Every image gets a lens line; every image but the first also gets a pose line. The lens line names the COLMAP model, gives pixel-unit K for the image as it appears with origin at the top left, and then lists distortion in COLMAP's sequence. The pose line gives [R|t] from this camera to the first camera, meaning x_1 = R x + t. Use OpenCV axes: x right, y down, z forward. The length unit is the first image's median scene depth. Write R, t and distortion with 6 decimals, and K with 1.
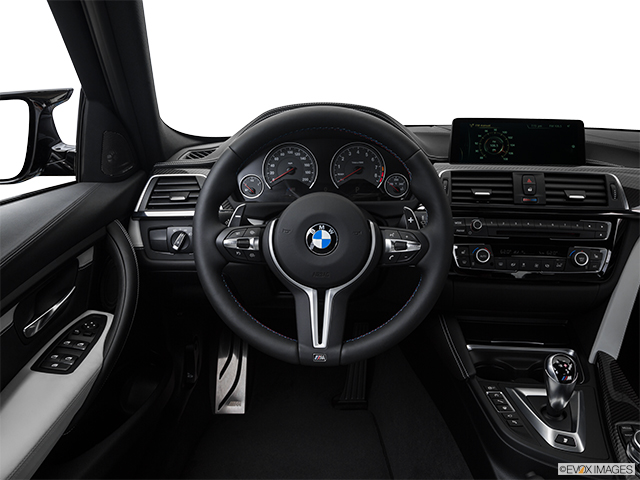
lens RADIAL K [[531.9, 0, 318.1], [0, 531.9, 243.1], [0, 0, 1]] dist [-0.090607, -0.005087]
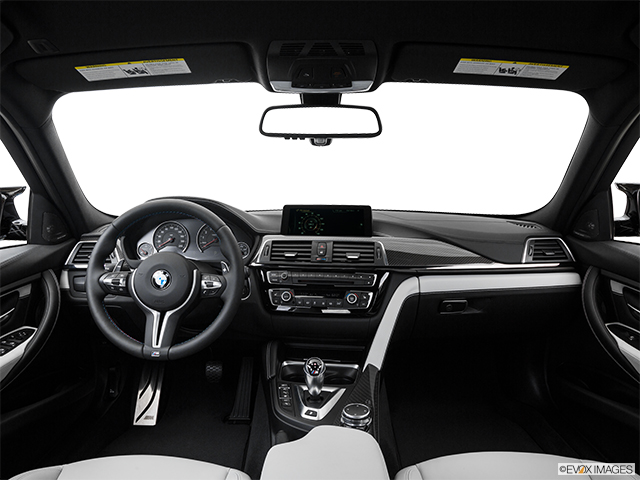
lens RADIAL K [[514.6, 0, 321.2], [0, 514.6, 238.0], [0, 0, 1]] dist [-0.087133, 0.013242]
pose [[0.999826, 0.008148, -0.016789, 0.434157], [-0.010789, 0.986443, -0.163747, 0.097946], [0.015227, 0.163900, 0.986359, -0.455913]]
